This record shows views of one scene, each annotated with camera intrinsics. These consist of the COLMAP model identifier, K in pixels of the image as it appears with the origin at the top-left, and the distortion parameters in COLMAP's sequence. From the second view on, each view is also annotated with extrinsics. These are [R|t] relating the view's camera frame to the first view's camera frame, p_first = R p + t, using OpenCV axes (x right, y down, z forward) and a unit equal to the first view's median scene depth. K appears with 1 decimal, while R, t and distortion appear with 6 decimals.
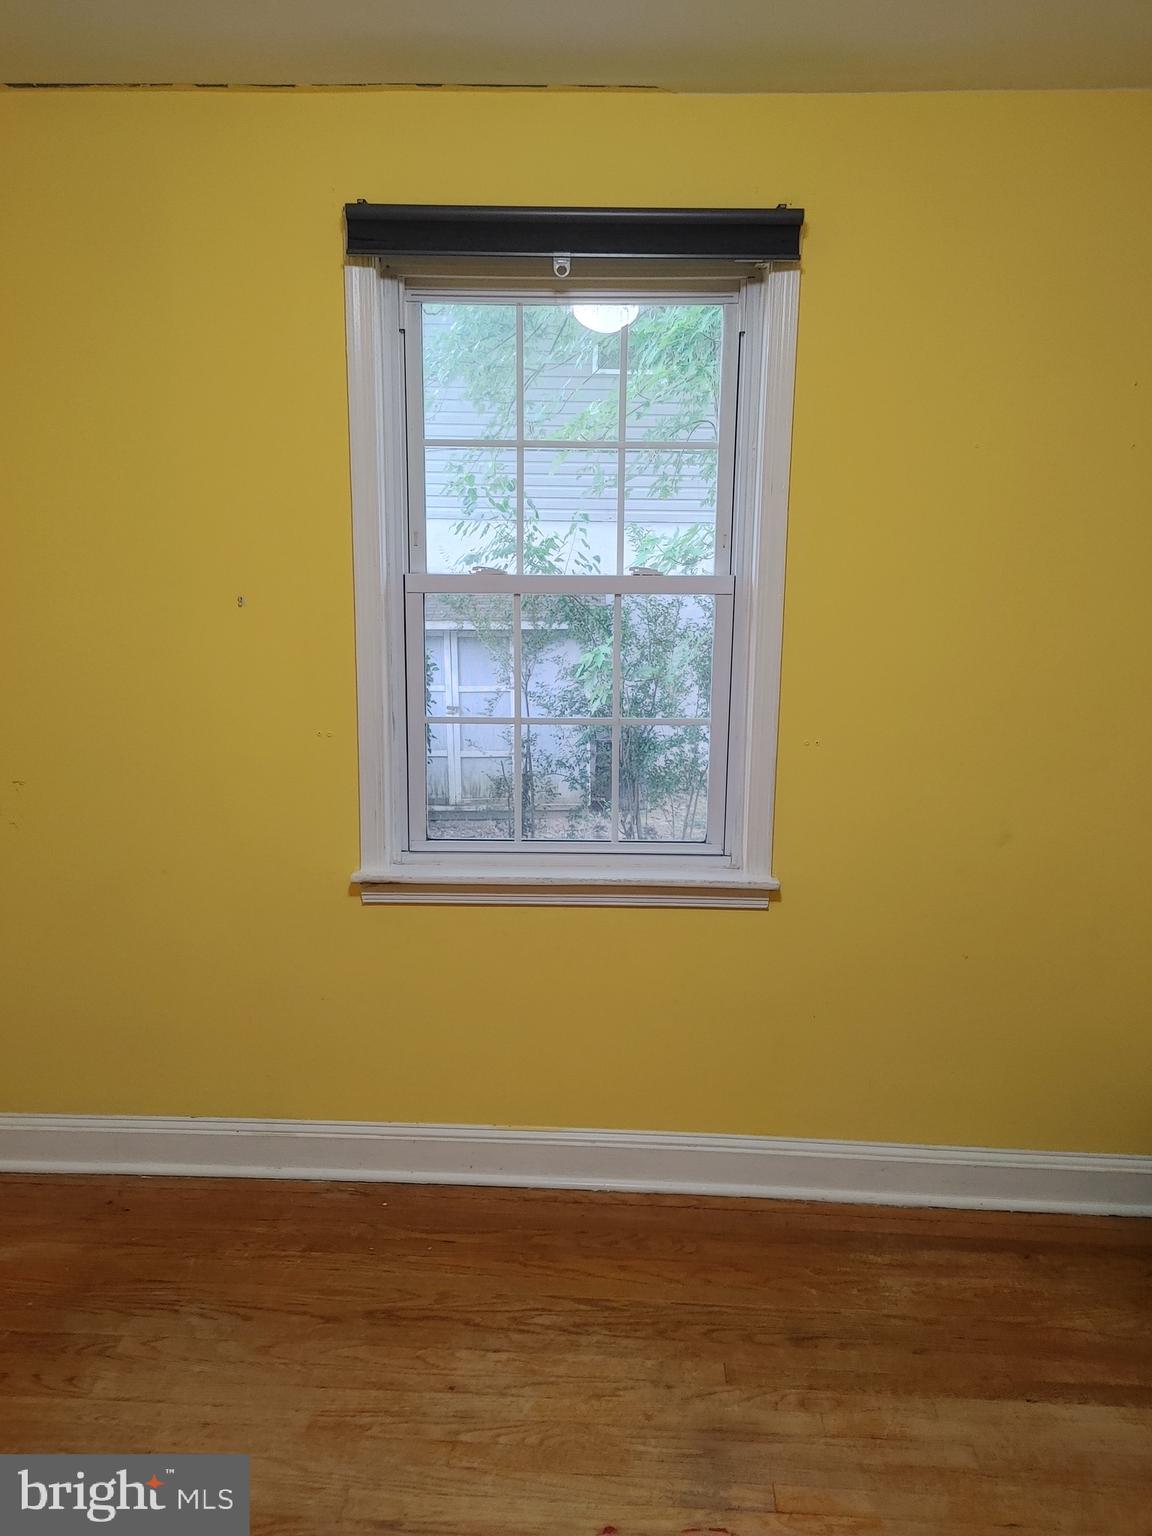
lens RADIAL K [[1148.8, 0, 579.1], [0, 1148.8, 775.4], [0, 0, 1]] dist [0.108185, -0.129695]
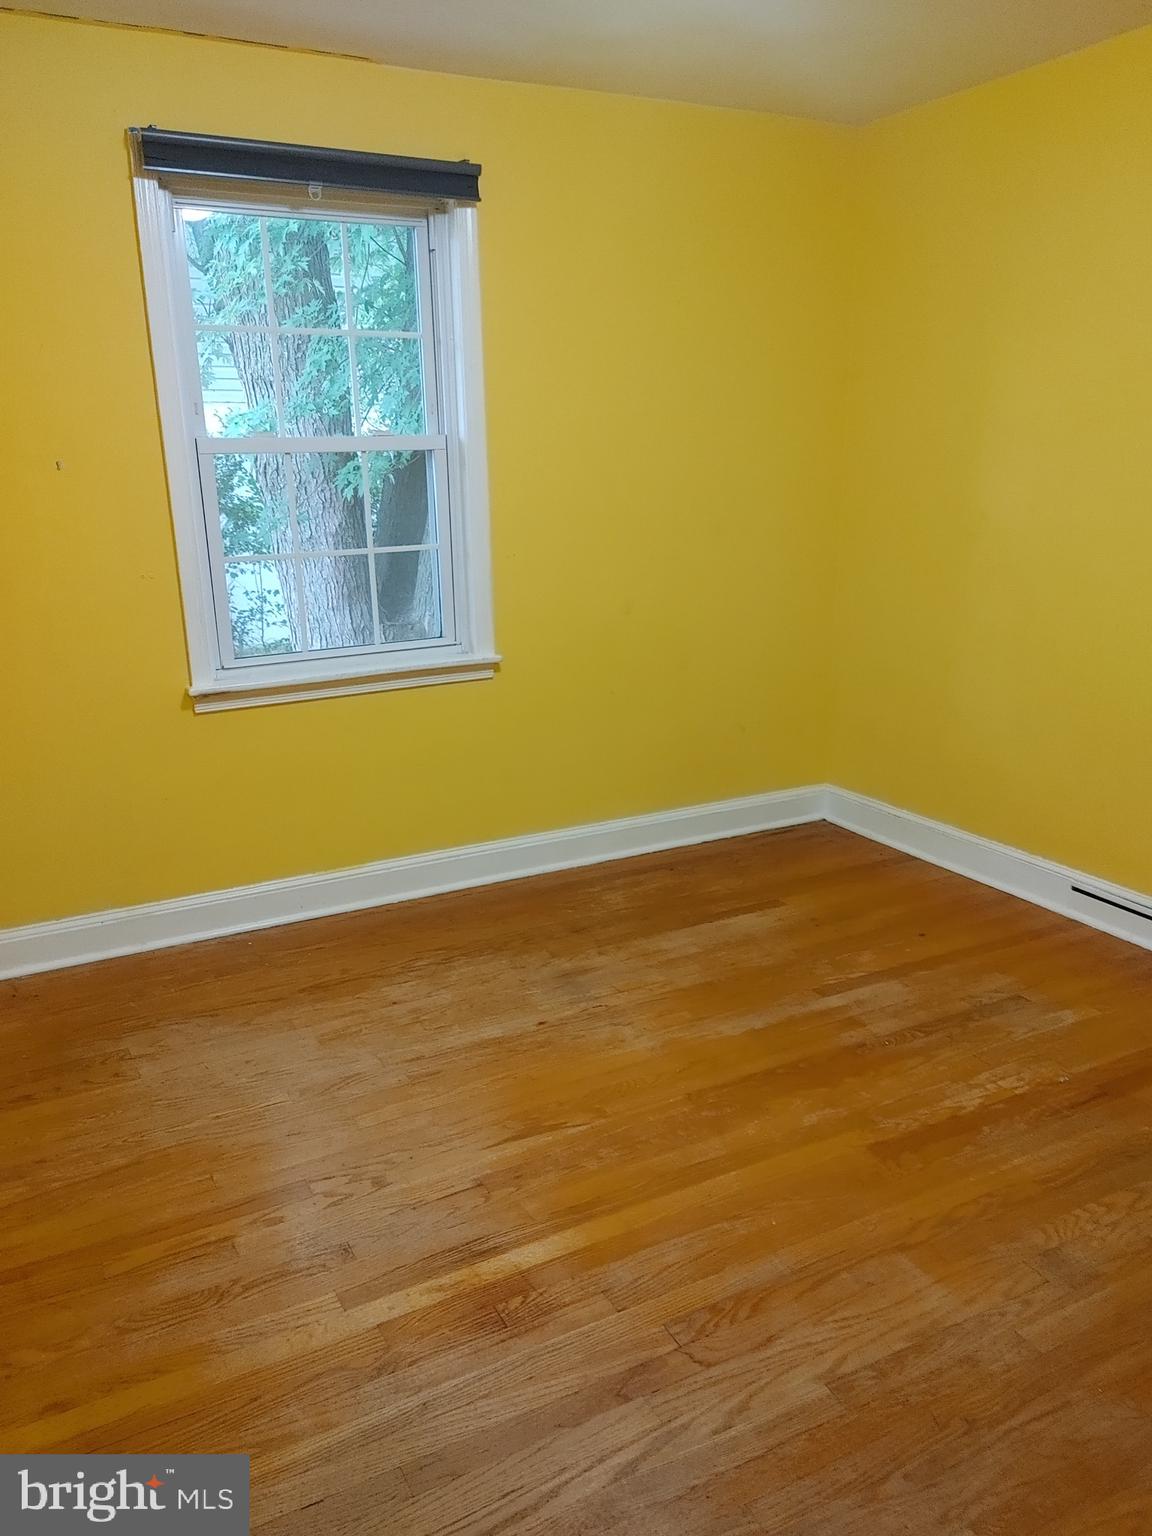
lens RADIAL K [[1148.8, 0, 579.1], [0, 1148.8, 775.4], [0, 0, 1]] dist [0.108185, -0.129695]
pose [[0.864061, -0.167040, 0.474864, -0.483666], [0.118653, 0.984342, 0.130355, 0.069207], [-0.489203, -0.056290, 0.870351, -0.319097]]
